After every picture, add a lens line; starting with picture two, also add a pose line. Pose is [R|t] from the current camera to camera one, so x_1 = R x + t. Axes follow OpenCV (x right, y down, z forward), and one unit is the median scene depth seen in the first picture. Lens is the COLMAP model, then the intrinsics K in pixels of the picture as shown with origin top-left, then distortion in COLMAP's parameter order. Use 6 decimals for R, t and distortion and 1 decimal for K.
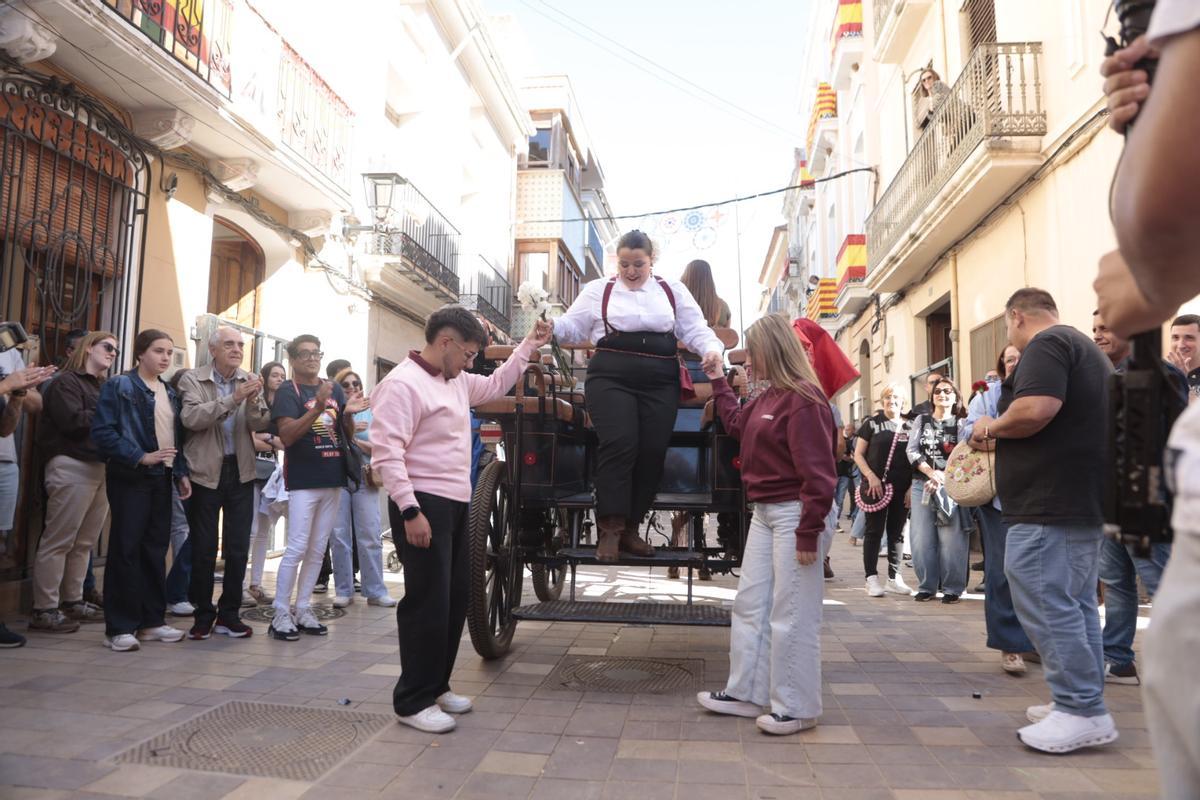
lens RADIAL K [[818.2, 0, 599.2], [0, 818.2, 394.3], [0, 0, 1]] dist [-0.115823, 0.037176]
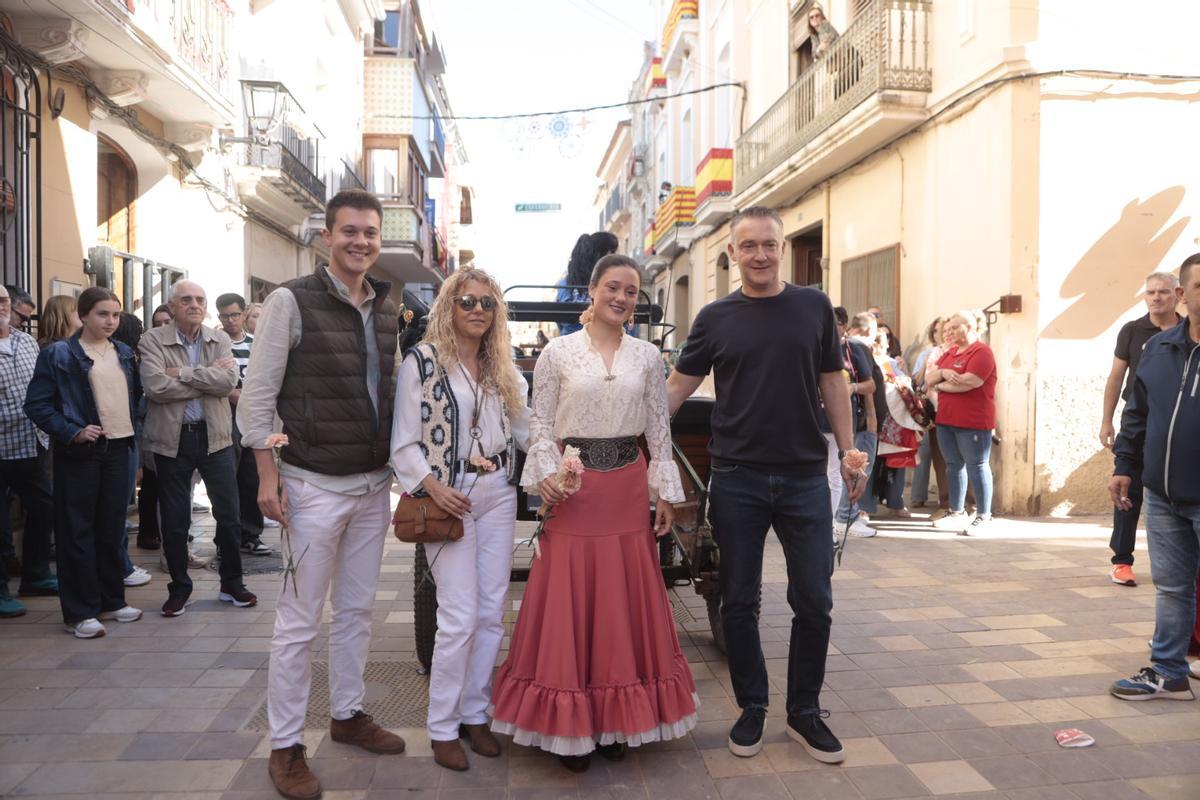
lens RADIAL K [[855.9, 0, 612.8], [0, 855.9, 390.4], [0, 0, 1]] dist [-0.102535, 0.044134]
pose [[0.974559, -0.012740, 0.223769, -0.088096], [-0.014224, 0.992855, 0.118475, -0.036823], [-0.223680, -0.118643, 0.967415, -0.049582]]
